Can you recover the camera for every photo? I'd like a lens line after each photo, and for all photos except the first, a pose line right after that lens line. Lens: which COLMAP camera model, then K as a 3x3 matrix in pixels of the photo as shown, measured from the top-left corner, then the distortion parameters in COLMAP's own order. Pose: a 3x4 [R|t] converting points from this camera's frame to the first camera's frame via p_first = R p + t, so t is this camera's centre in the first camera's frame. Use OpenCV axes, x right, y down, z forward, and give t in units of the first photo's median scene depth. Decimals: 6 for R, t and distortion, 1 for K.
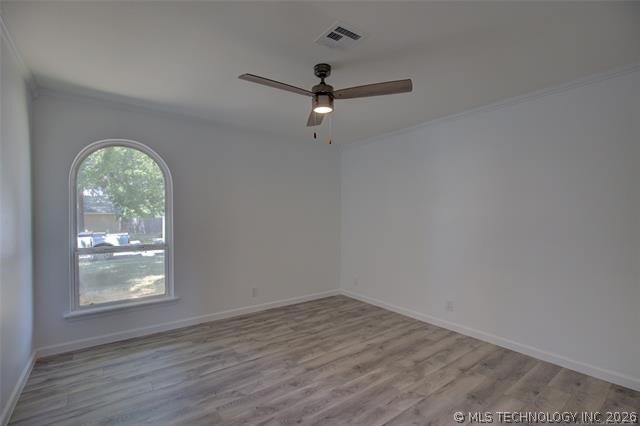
lens RADIAL K [[292.4, 0, 328.1], [0, 292.4, 213.7], [0, 0, 1]] dist [0.000130, -0.000113]
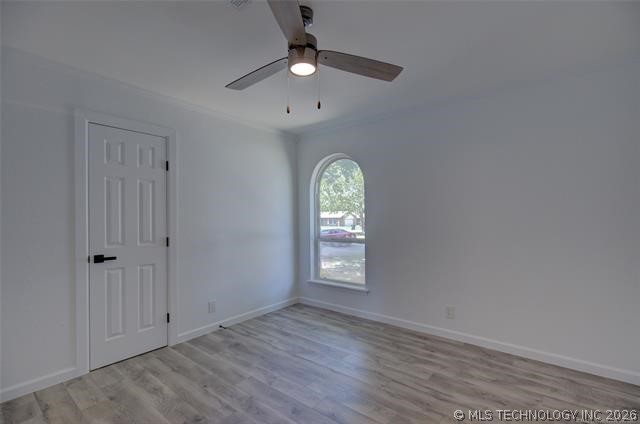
lens RADIAL K [[296.0, 0, 321.9], [0, 296.0, 218.5], [0, 0, 1]] dist [0.001136, 0.000364]
pose [[0.234589, 0.007087, -0.972069, 0.572518], [0.014843, 0.999831, 0.010871, 0.014377], [0.971981, -0.016979, 0.234444, 0.692149]]
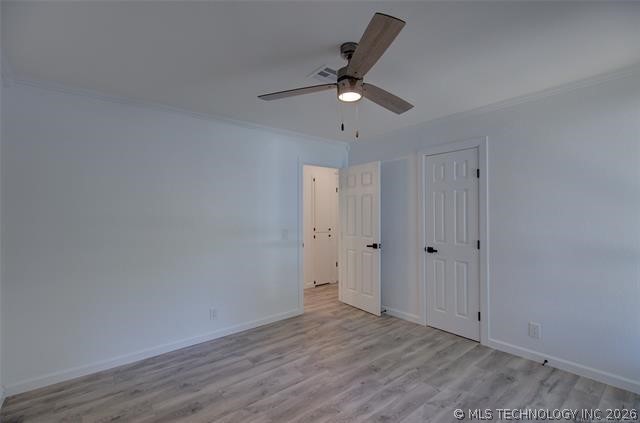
lens RADIAL K [[296.0, 0, 321.9], [0, 296.0, 218.0], [0, 0, 1]] dist [0.001136, 0.000364]
pose [[-0.999830, 0.013430, -0.012596, 0.055309], [0.013444, 0.999909, -0.001021, -0.005271], [0.012581, -0.001190, -0.999920, 1.464357]]
